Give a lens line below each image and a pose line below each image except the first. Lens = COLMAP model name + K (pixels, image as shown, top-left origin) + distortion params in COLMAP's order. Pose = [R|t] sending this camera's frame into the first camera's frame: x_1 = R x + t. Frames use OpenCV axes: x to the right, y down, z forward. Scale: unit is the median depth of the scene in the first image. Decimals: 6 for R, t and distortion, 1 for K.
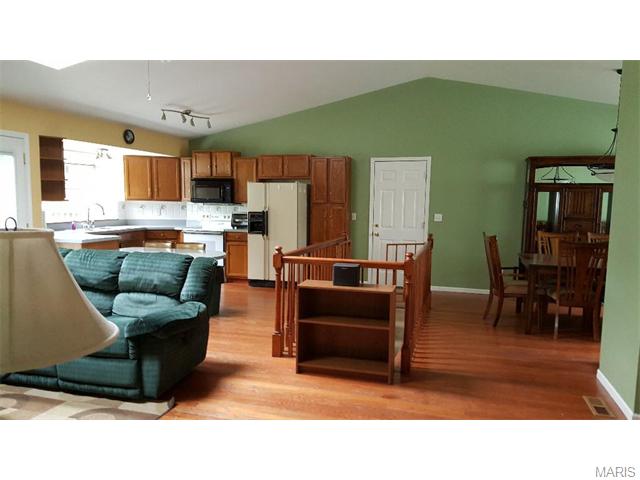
lens RADIAL K [[470.1, 0, 314.7], [0, 470.1, 242.6], [0, 0, 1]] dist [0.107081, -0.207013]
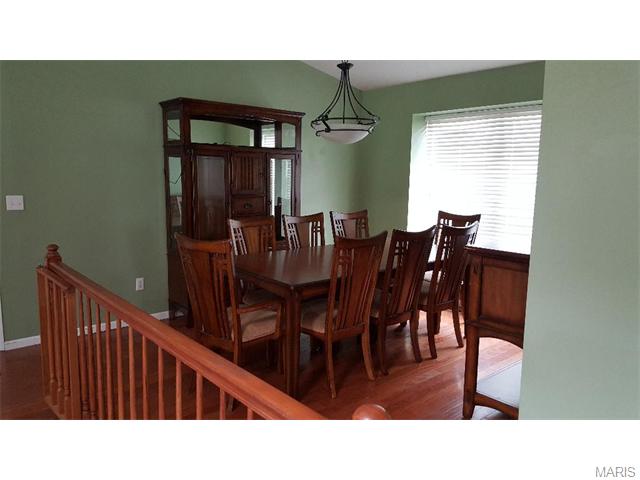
lens RADIAL K [[474.3, 0, 313.4], [0, 474.3, 238.9], [0, 0, 1]] dist [0.056672, -0.124579]
pose [[0.539428, -0.116119, 0.833986, 0.009371], [0.073025, 0.993165, 0.091049, -0.043950], [-0.838859, 0.011787, 0.544221, 0.538315]]
